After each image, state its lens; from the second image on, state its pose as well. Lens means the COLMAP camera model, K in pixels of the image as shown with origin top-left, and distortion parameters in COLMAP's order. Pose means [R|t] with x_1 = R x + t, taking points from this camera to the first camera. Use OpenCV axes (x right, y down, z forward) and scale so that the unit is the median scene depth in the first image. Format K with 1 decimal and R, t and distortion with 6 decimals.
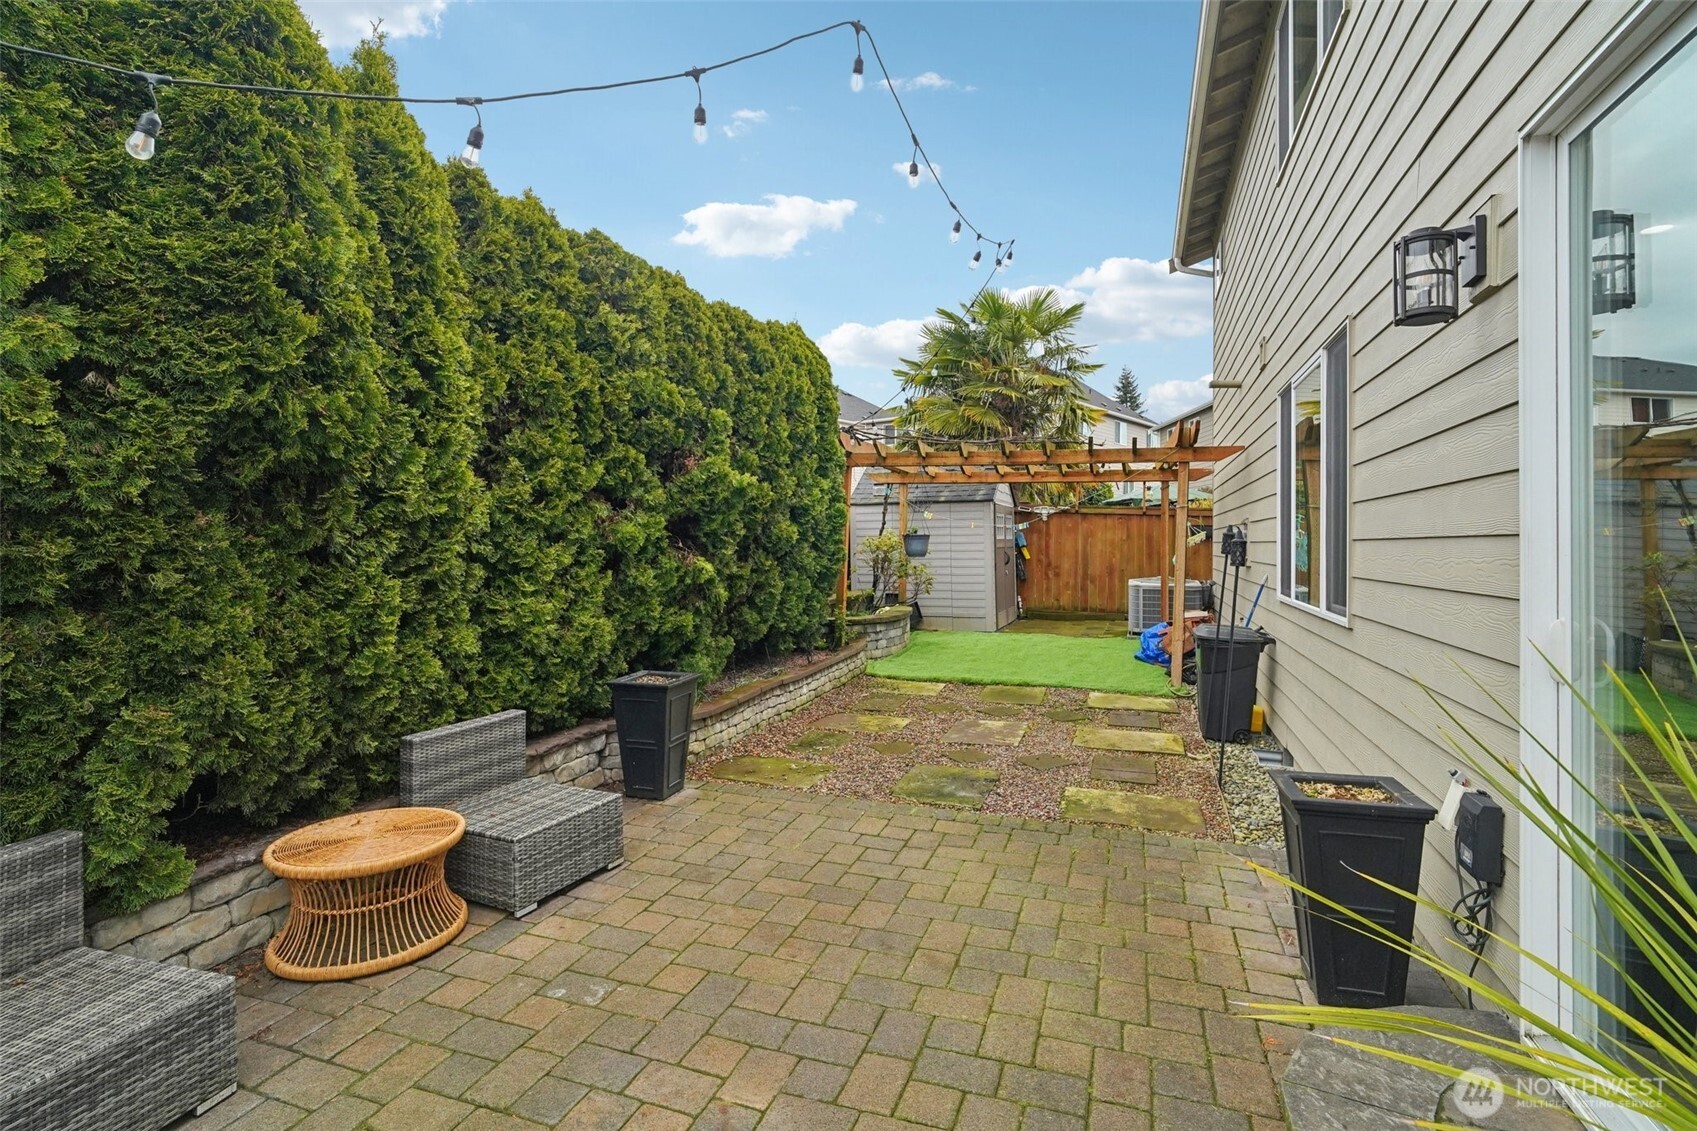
lens RADIAL K [[826.3, 0, 850.3], [0, 826.3, 521.8], [0, 0, 1]] dist [-0.000929, -0.000005]
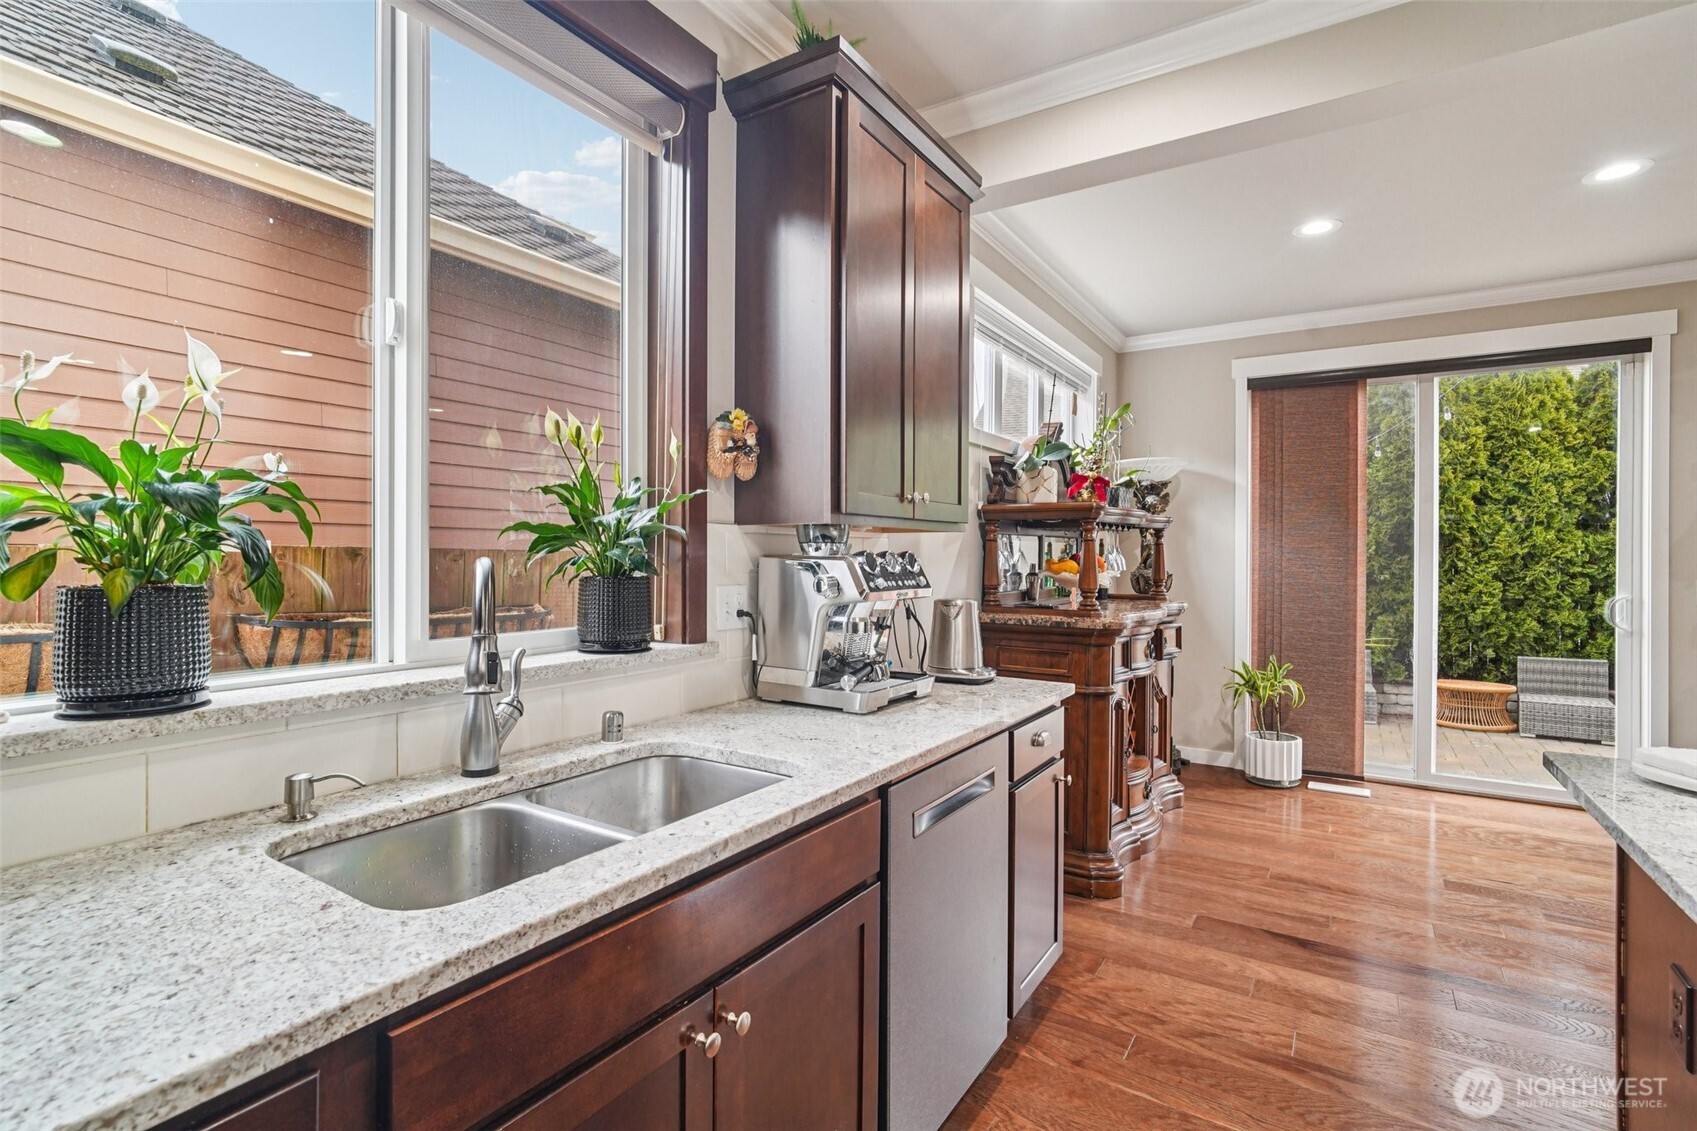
lens RADIAL K [[793.6, 0, 853.5], [0, 793.6, 558.8], [0, 0, 1]] dist [-0.000447, 0.000424]
pose [[-0.221156, -0.015622, -0.975113, 1.896171], [0.012318, 0.999747, -0.018810, 0.022859], [0.975161, -0.016171, -0.220907, -0.238868]]
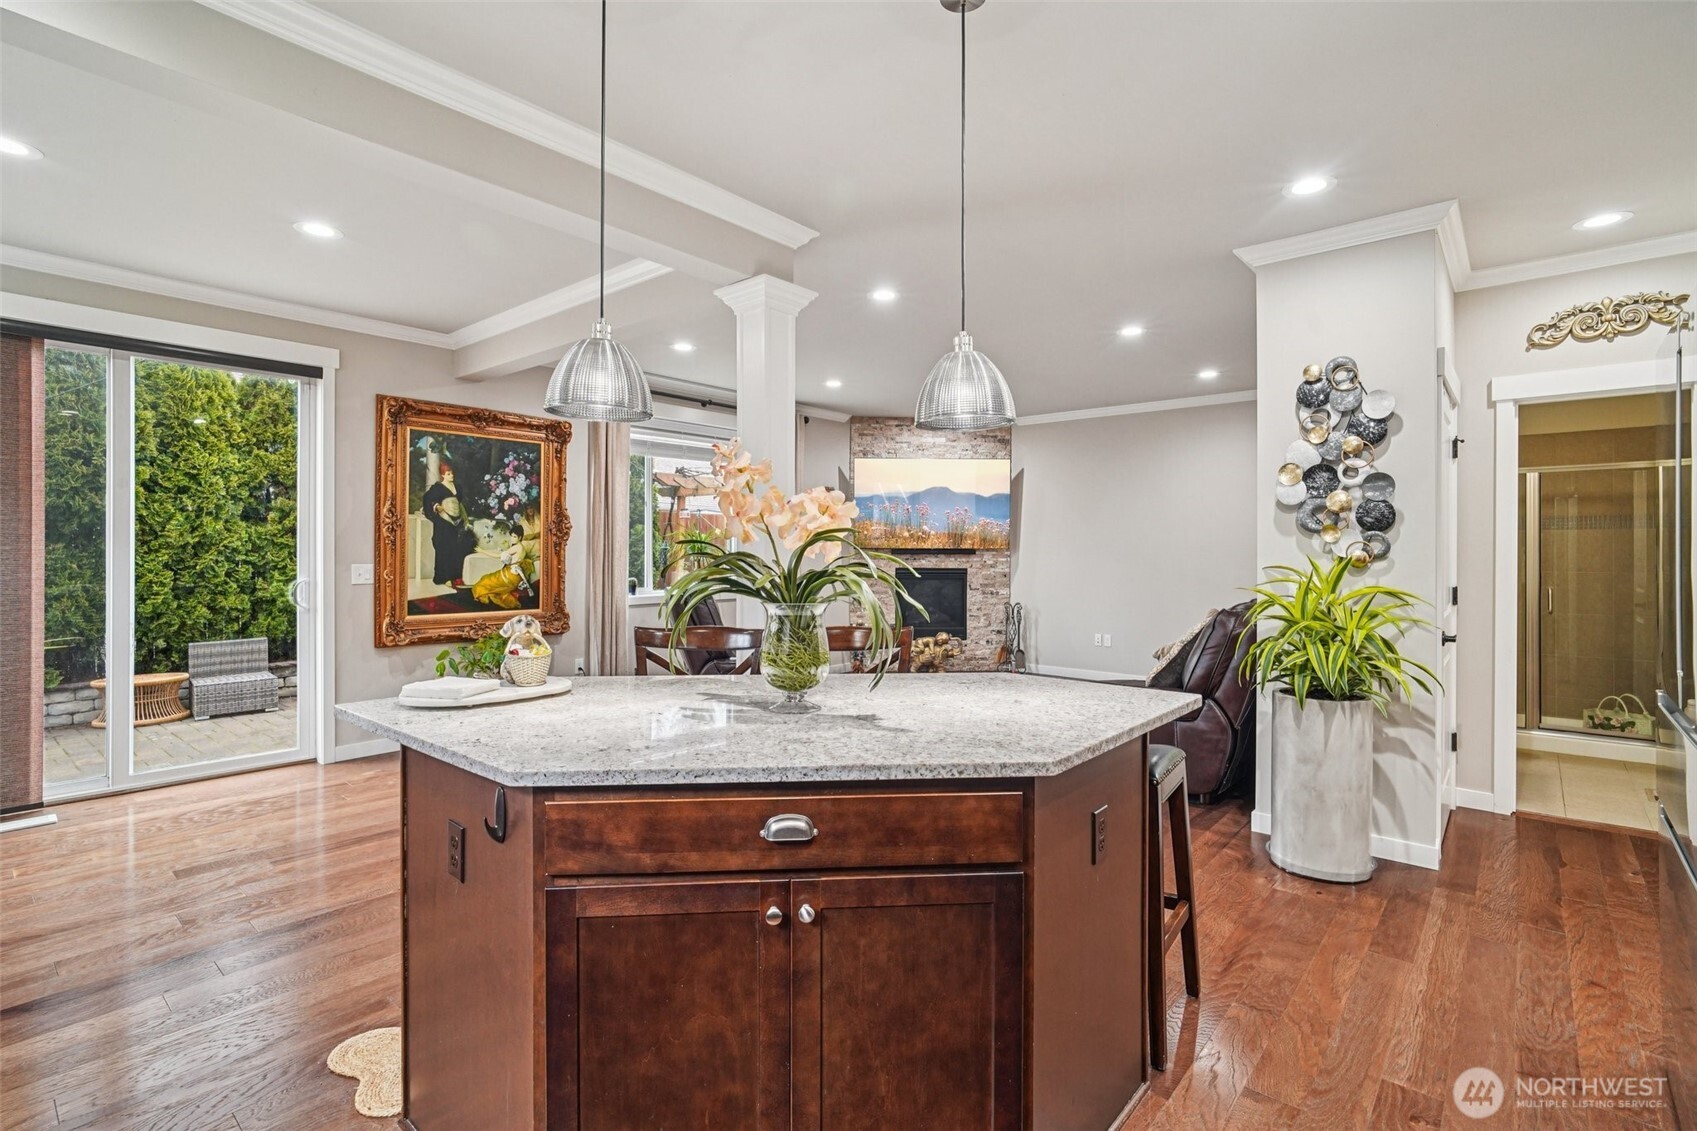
lens RADIAL K [[798.3, 0, 852.5], [0, 798.3, 552.8], [0, 0, 1]] dist [-0.001161, -0.000103]
pose [[0.931298, -0.012906, -0.364029, 1.909289], [0.020168, 0.999666, 0.016154, 0.020252], [0.363699, -0.022386, 0.931248, -0.339094]]
